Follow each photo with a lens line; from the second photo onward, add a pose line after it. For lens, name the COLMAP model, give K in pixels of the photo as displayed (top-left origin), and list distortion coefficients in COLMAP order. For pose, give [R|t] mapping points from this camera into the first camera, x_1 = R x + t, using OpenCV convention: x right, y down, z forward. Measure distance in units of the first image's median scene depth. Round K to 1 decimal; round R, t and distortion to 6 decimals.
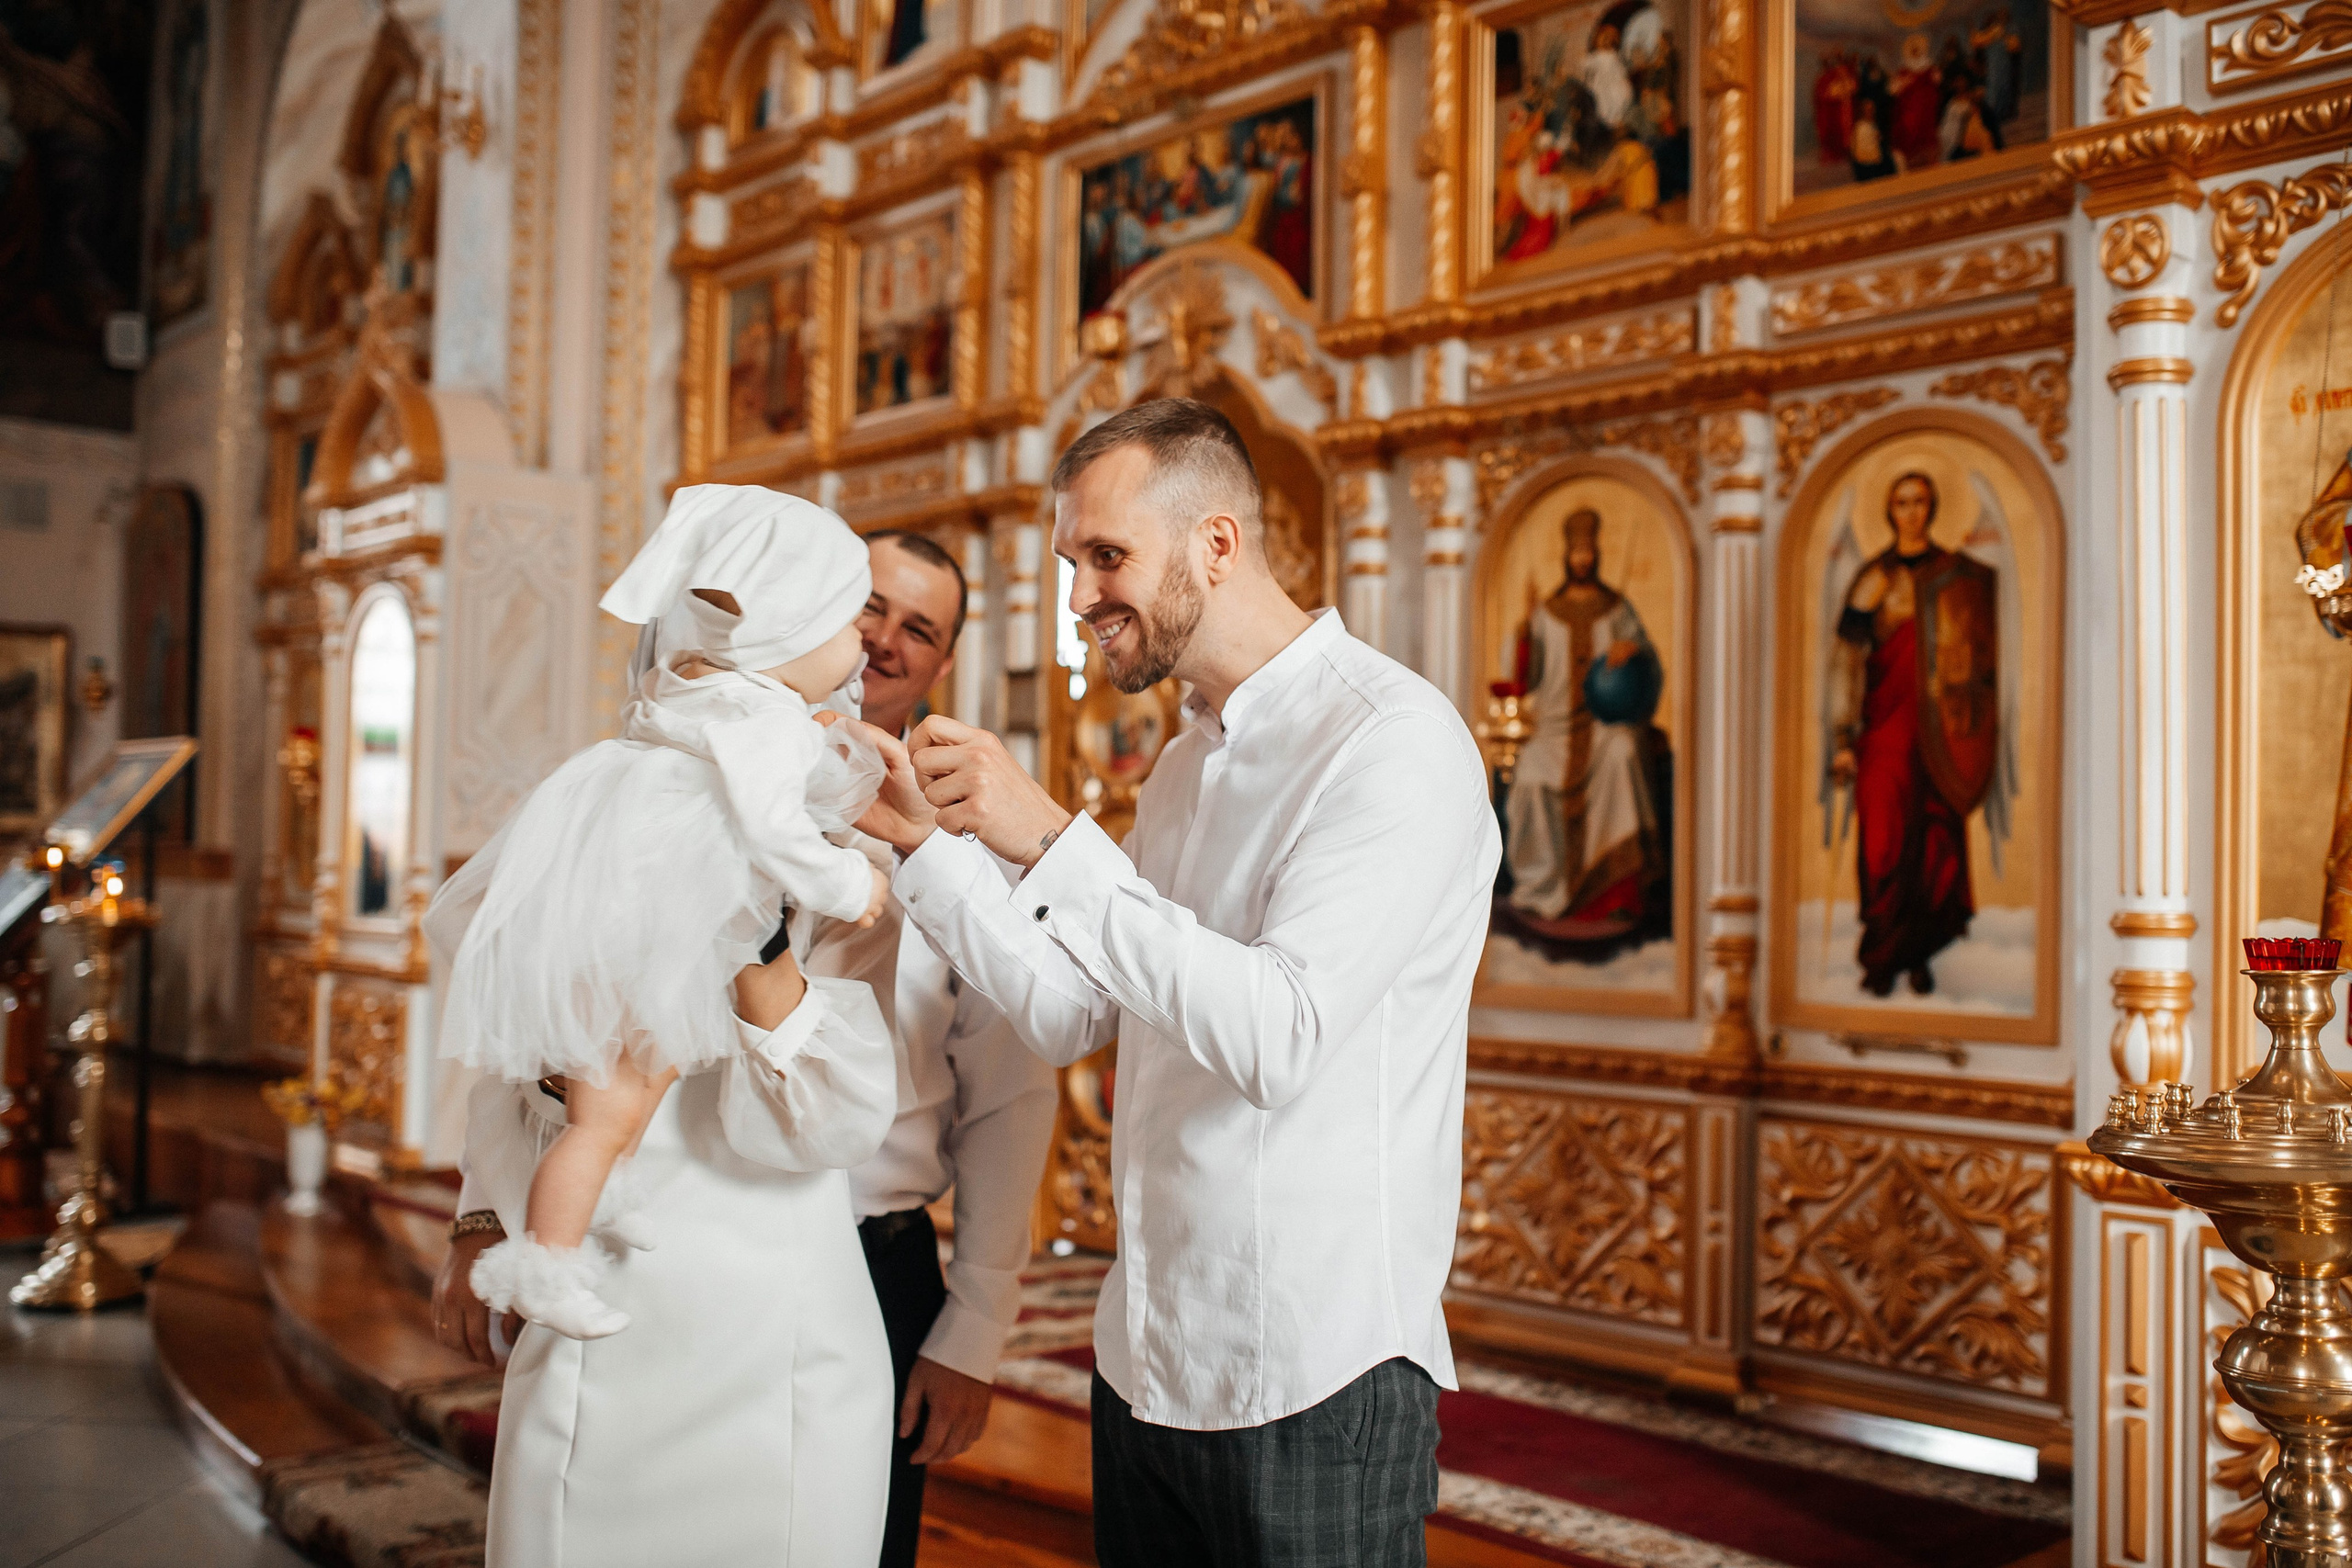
lens RADIAL K [[2247.4, 0, 1185.2], [0, 2247.4, 792.9], [0, 0, 1]] dist [-0.066028, 0.097474]
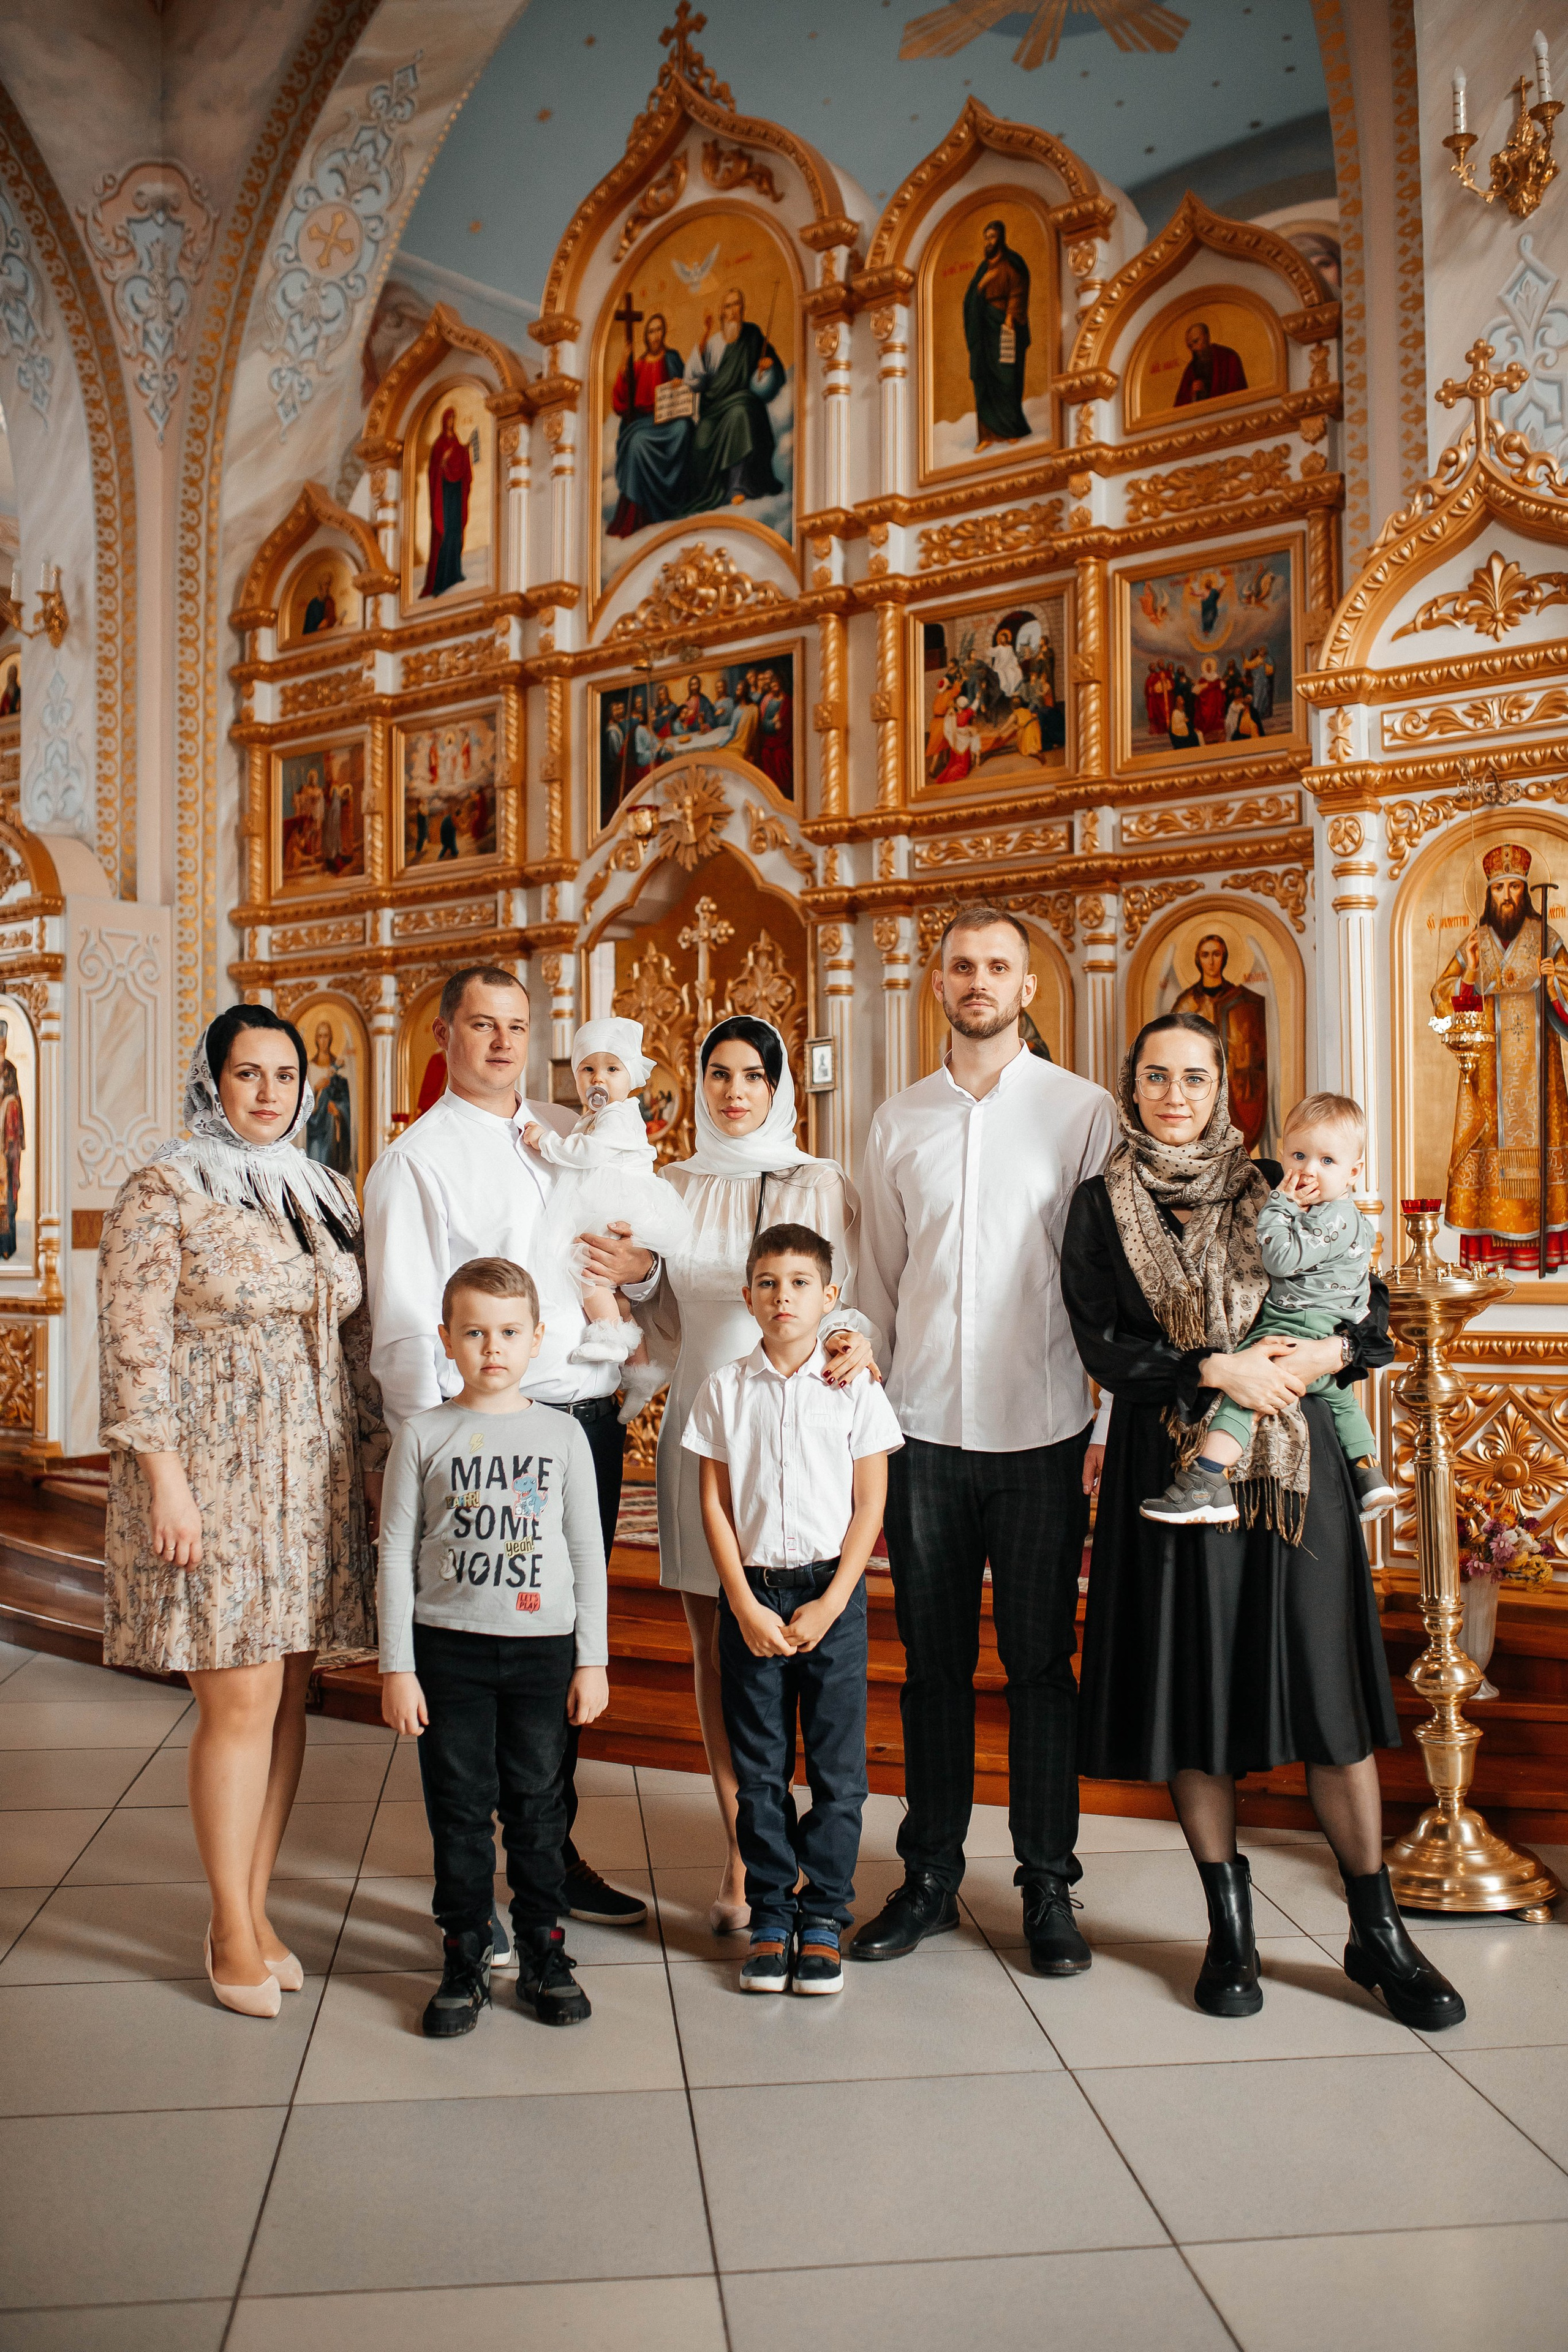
lens RADIAL K [[2247.6, 0, 791.3], [0, 2247.6, 1182.4], [0, 0, 1]] dist [-0.066028, 0.097474]
pose [[0.986482, -0.022005, 0.162383, -0.189326], [0.019594, 0.999673, 0.016433, -0.000121], [-0.162692, -0.013029, 0.986591, -0.429427]]
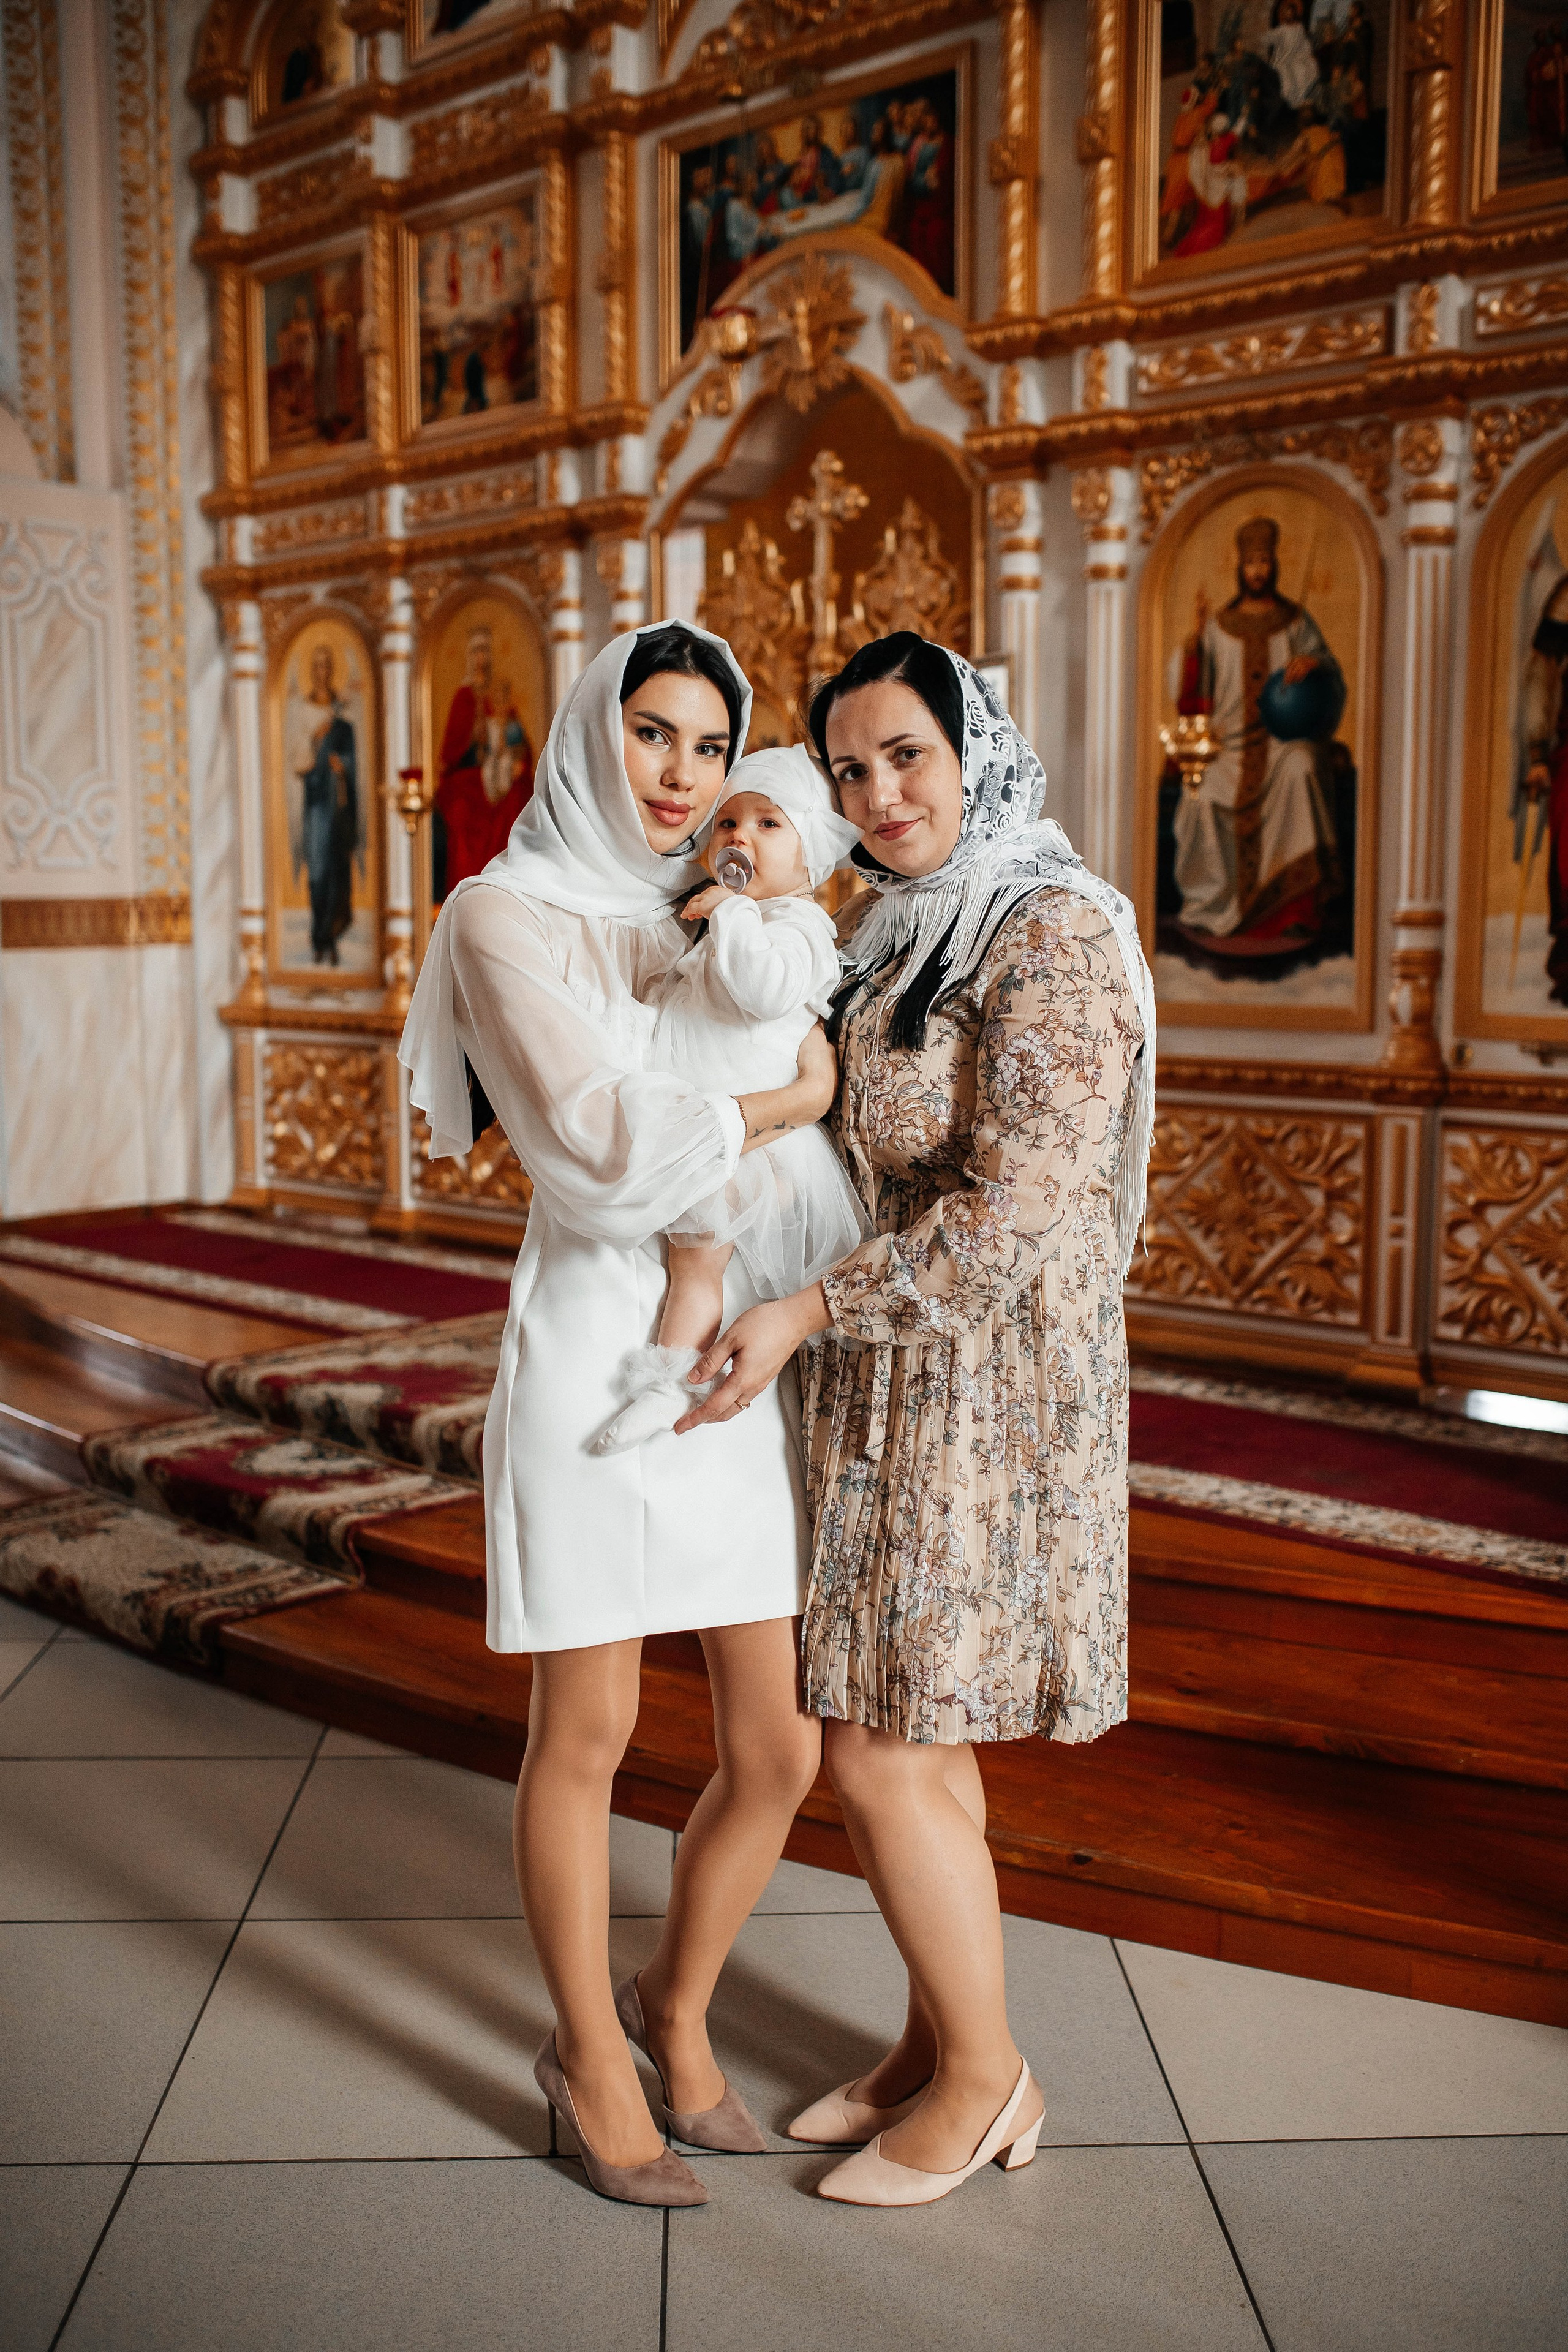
lens RADIAL K [[2247.6, 0, 791.3], [0, 2247.6, 1182.4], [0, 0, 1]] dist [-0.066028, 0.097474]
pose [[0.995289, -0.031962, 0.091528, -0.117485], [0.016788, 0.986650, 0.161986, -0.001347], [-0.095483, -0.159687, 0.982539, 0.007002]]
